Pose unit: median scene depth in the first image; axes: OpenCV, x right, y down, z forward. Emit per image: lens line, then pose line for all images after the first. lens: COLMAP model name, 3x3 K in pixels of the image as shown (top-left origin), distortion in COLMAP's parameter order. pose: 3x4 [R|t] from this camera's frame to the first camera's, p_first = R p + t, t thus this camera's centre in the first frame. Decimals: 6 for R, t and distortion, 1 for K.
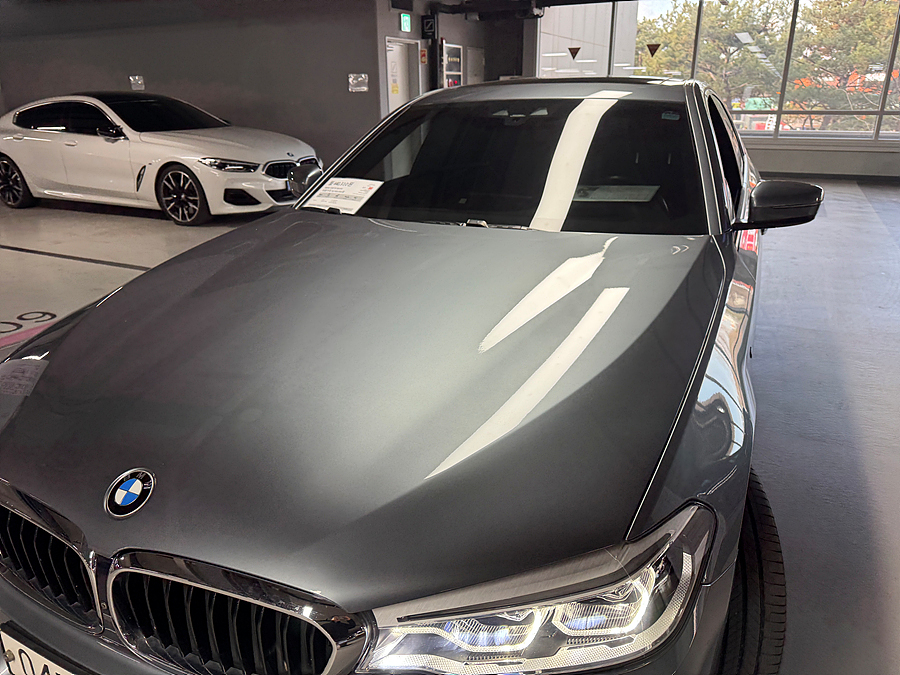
lens RADIAL K [[640.6, 0, 455.2], [0, 640.6, 339.7], [0, 0, 1]] dist [0.001123, -0.001176]
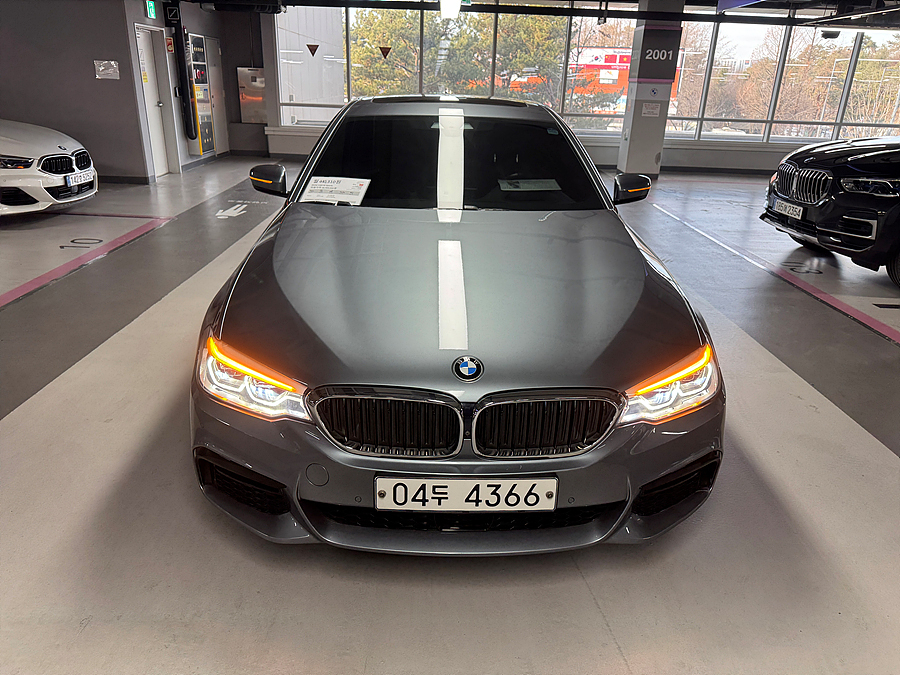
lens RADIAL K [[640.6, 0, 455.2], [0, 640.6, 339.7], [0, 0, 1]] dist [0.001123, -0.001176]
pose [[0.889971, -0.131560, 0.436627, -0.159647], [0.122944, 0.991248, 0.048079, 0.008804], [-0.439131, 0.010892, 0.898357, -0.064474]]
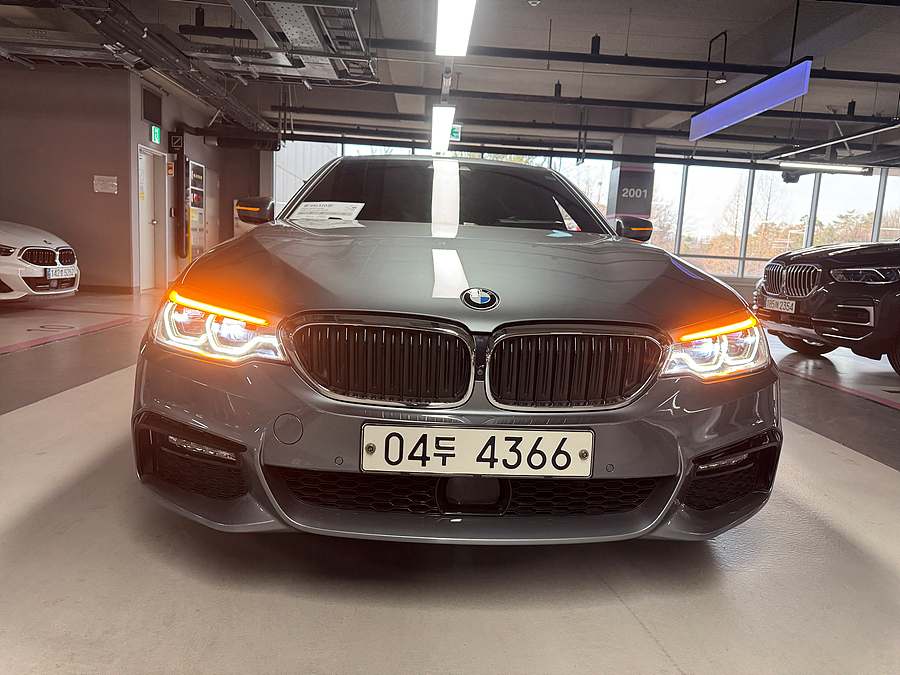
lens RADIAL K [[640.6, 0, 455.2], [0, 640.6, 339.7], [0, 0, 1]] dist [0.001123, -0.001176]
pose [[0.876996, -0.008002, 0.480431, -0.155346], [0.114427, 0.974574, -0.192646, 0.074350], [-0.466674, 0.223924, 0.855613, -0.020252]]
